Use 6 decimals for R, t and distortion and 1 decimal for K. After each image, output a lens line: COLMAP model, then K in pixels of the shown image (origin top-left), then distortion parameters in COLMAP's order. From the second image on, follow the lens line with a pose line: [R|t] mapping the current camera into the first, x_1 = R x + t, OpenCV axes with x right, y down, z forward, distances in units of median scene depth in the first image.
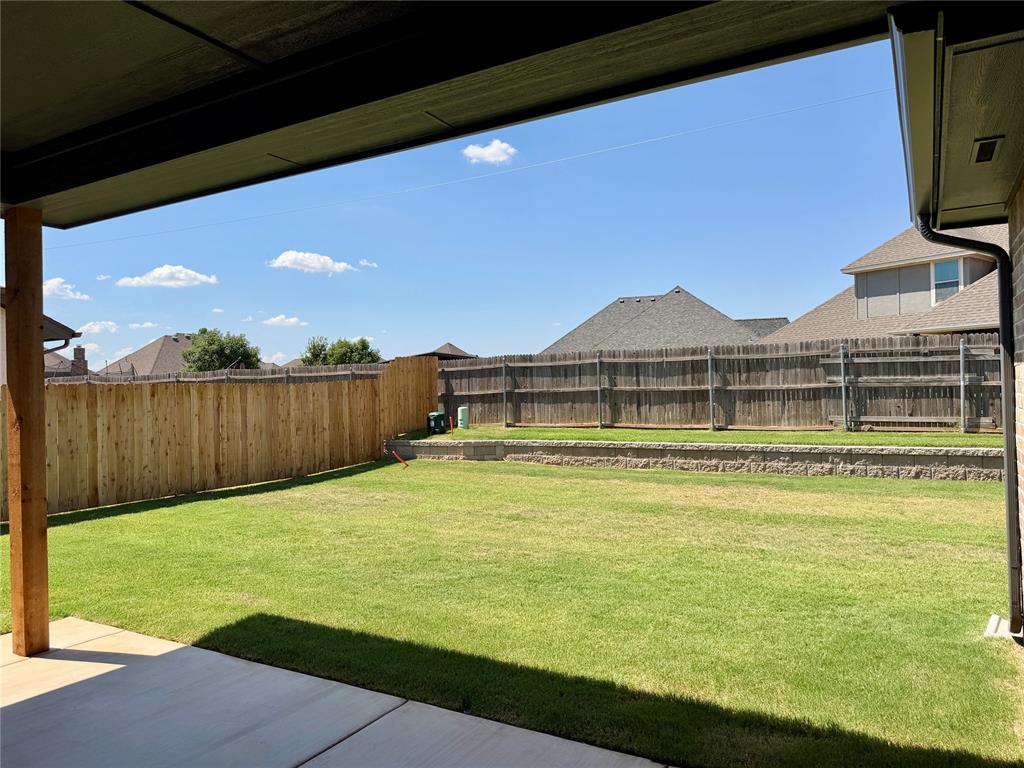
lens RADIAL K [[724.6, 0, 510.8], [0, 724.6, 386.1], [0, 0, 1]] dist [0.051268, -0.076089]
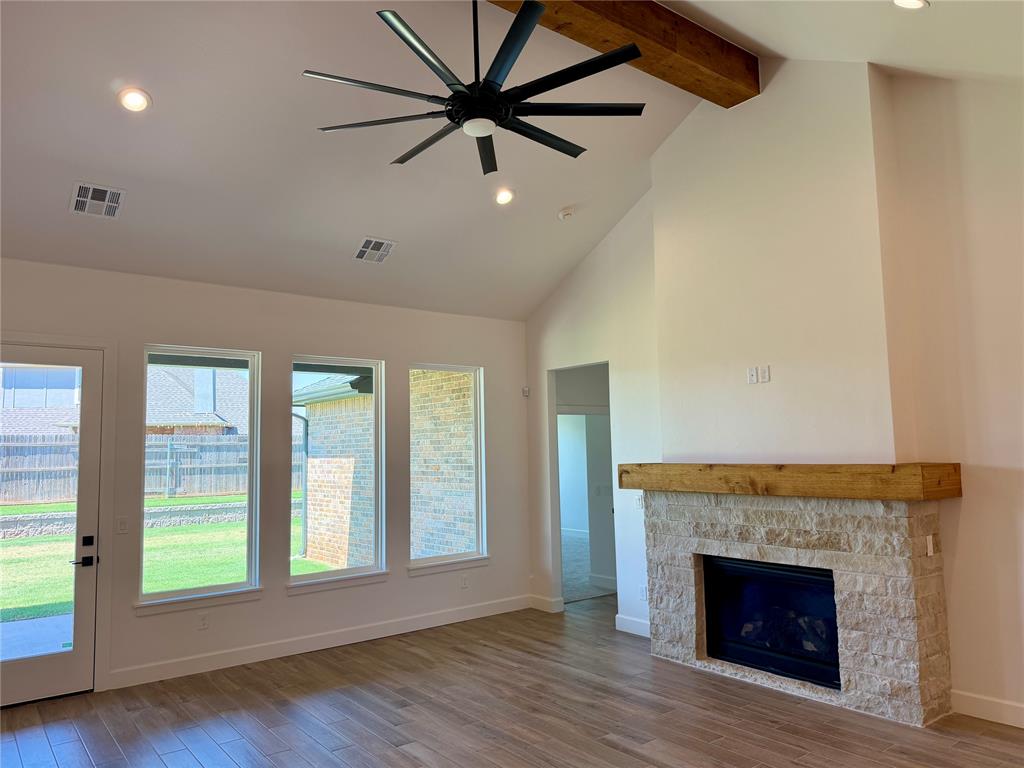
lens RADIAL K [[724.6, 0, 510.8], [0, 724.6, 386.6], [0, 0, 1]] dist [0.051268, -0.076089]
pose [[0.385358, 0.098299, 0.917517, -0.544346], [0.005847, 0.994030, -0.108952, 0.001550], [-0.922749, 0.047350, 0.382482, -0.283421]]
